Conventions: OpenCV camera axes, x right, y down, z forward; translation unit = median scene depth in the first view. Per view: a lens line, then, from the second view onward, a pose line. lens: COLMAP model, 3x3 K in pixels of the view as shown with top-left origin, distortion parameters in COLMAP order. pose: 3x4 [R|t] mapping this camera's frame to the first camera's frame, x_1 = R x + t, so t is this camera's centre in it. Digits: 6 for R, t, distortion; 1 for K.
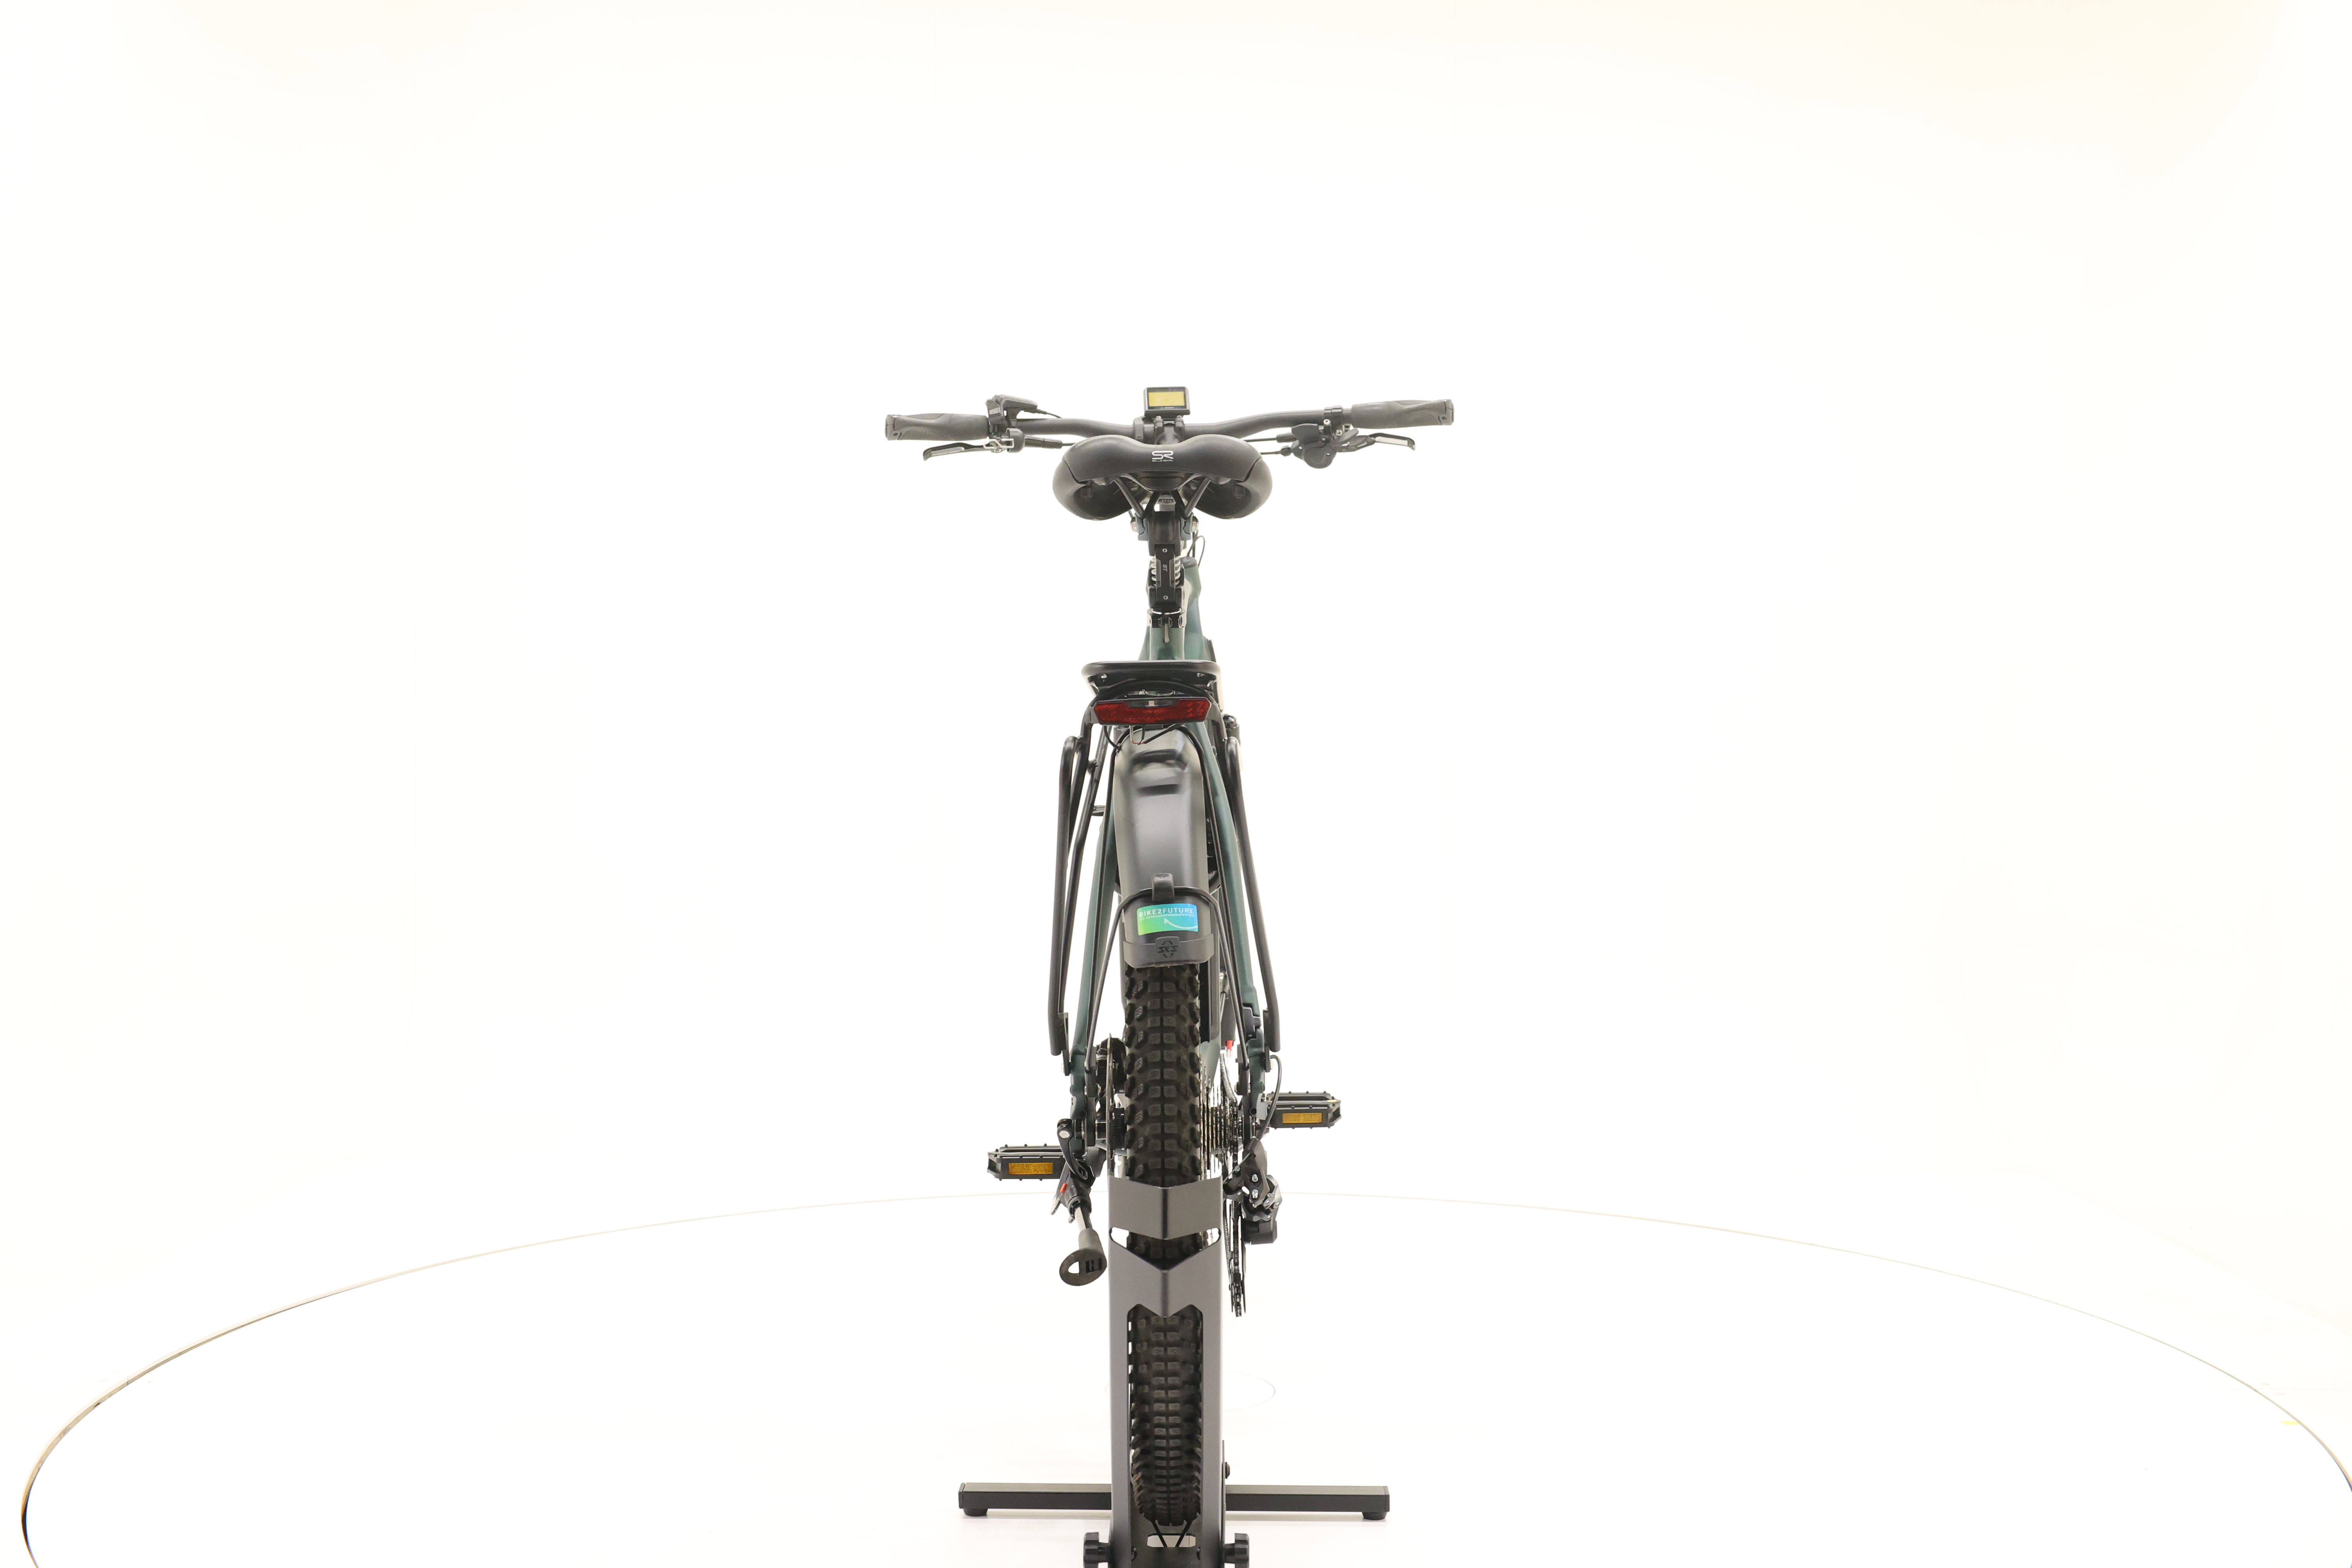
lens RADIAL K [[2530.7, 0, 1185.2], [0, 2530.7, 785.1], [0, 0, 1]] dist [-0.001358, 0.000000]
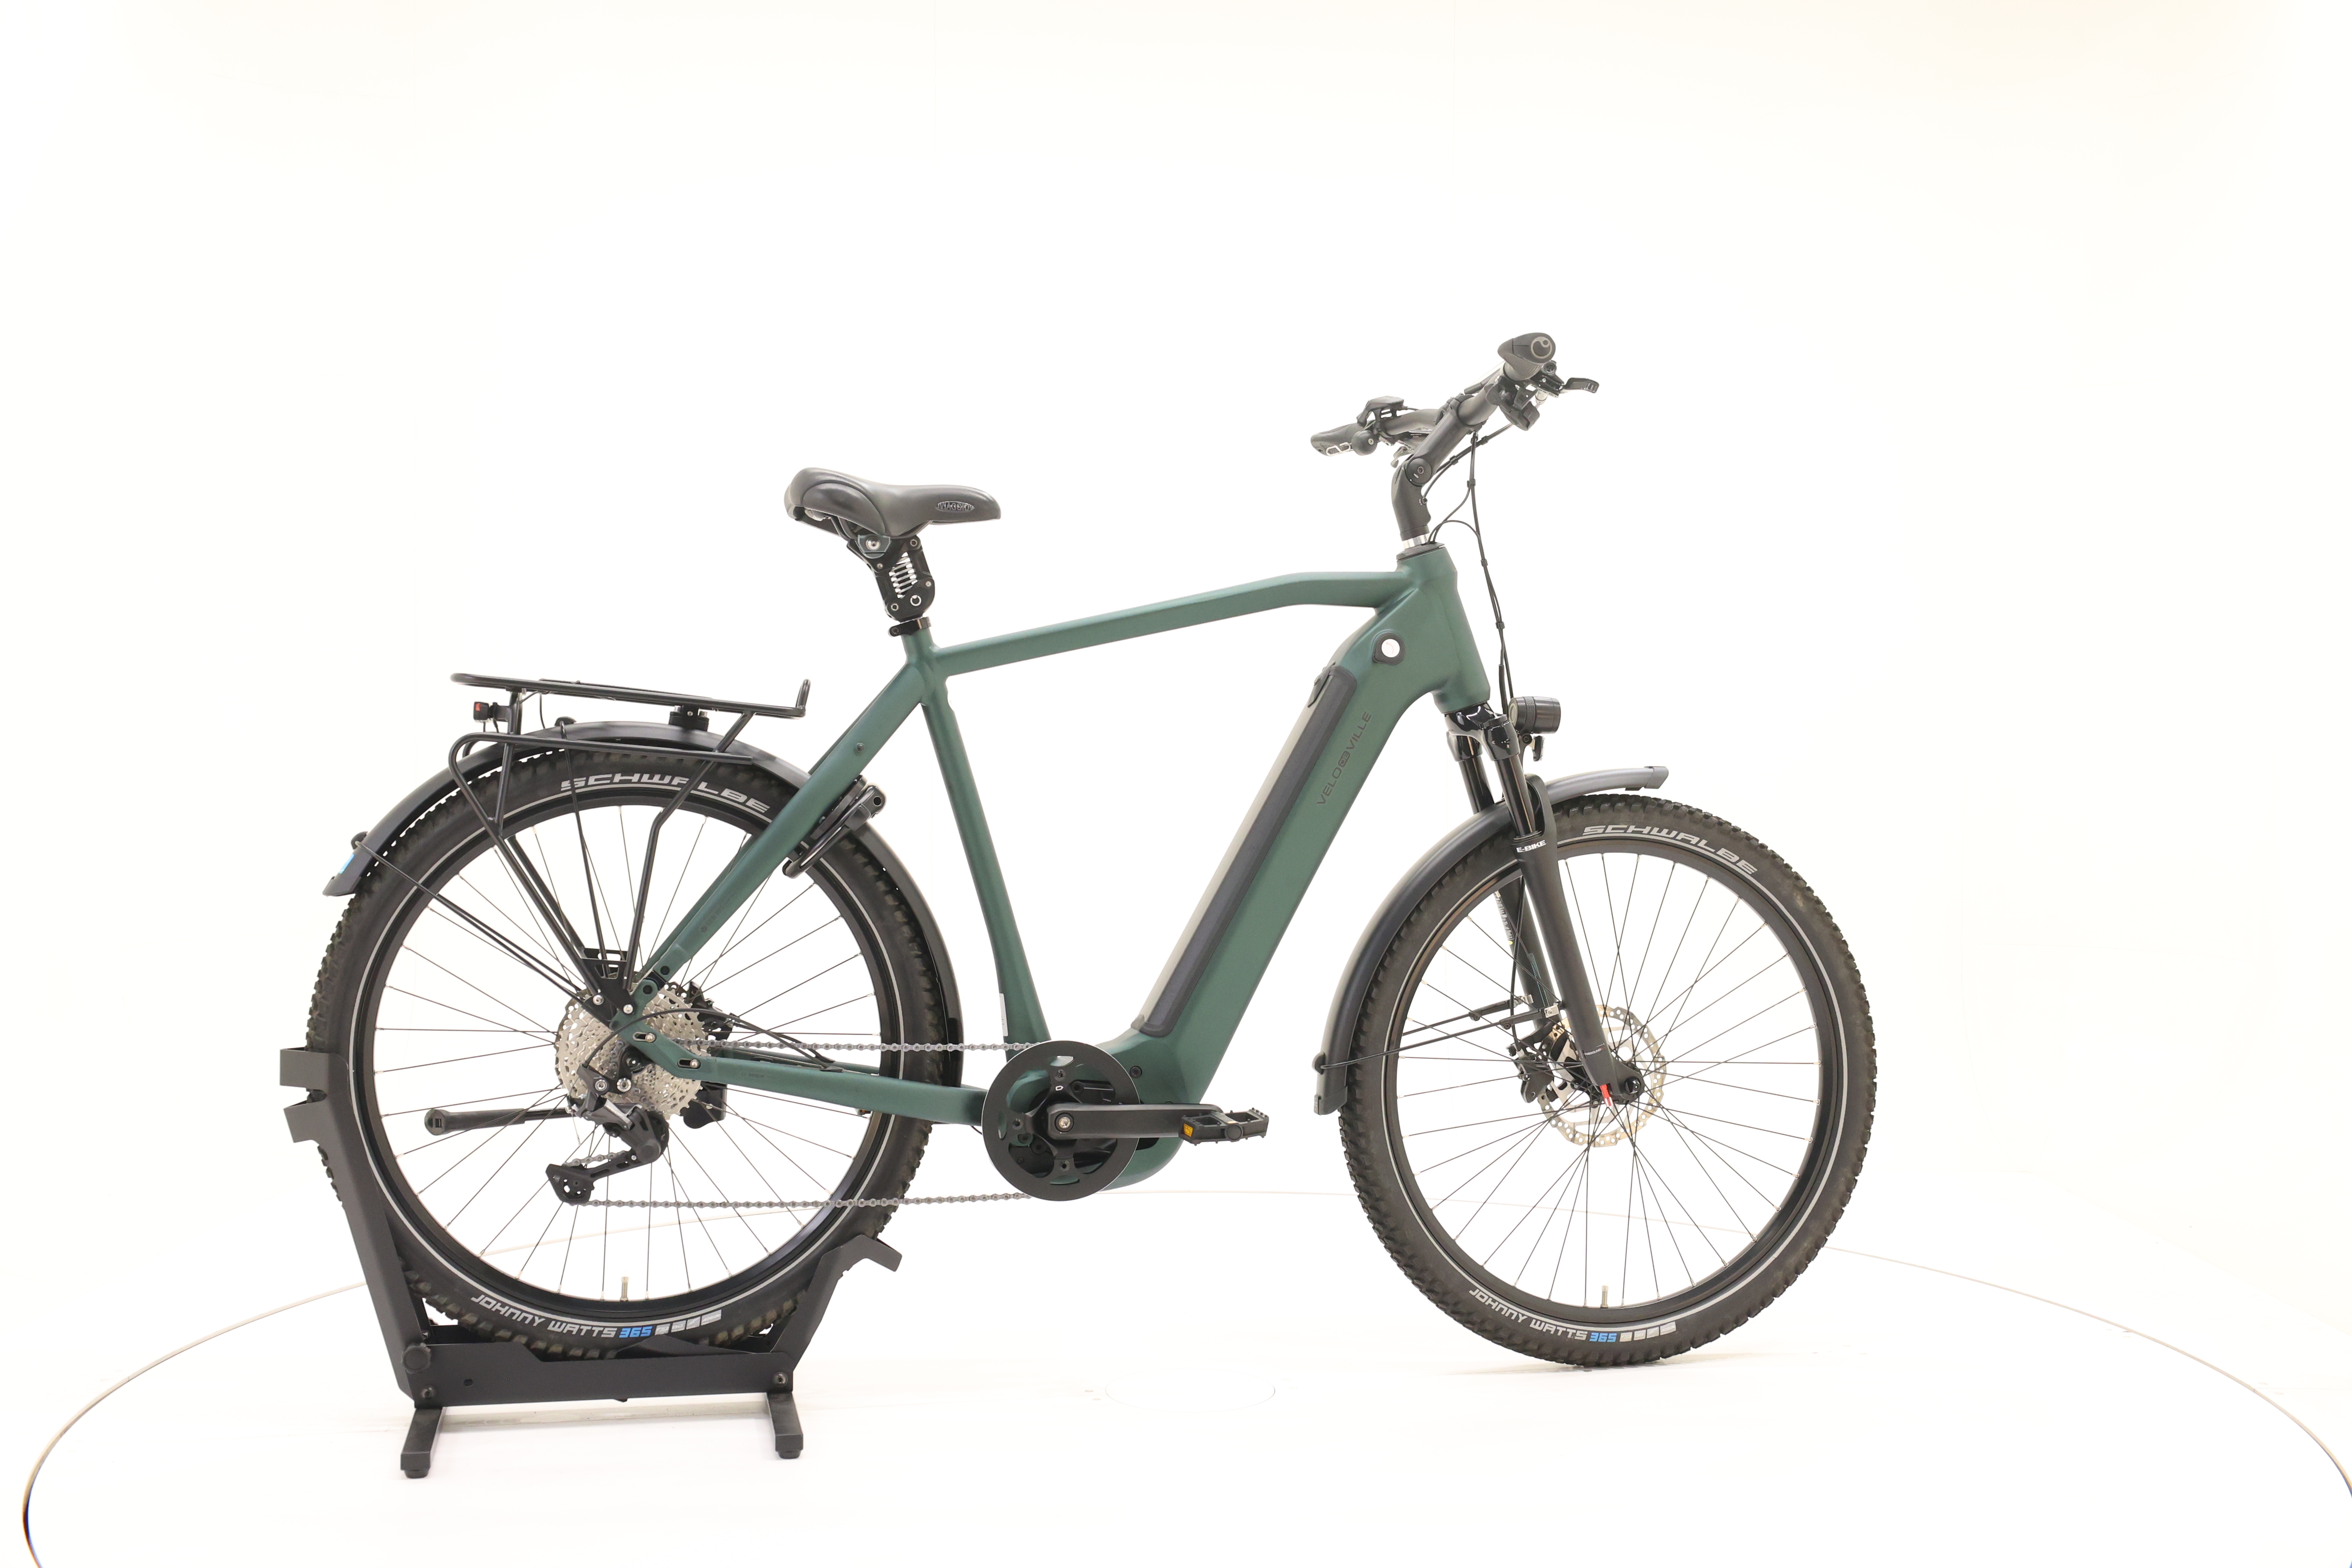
lens RADIAL K [[2530.7, 0, 1172.7], [0, 2530.7, 779.3], [0, 0, 1]] dist [-0.001358, 0.000000]
pose [[0.221403, 0.016305, -0.975046, 0.890974], [-0.023985, 0.999649, 0.011270, -0.012023], [0.974887, 0.020891, 0.221716, 0.702293]]
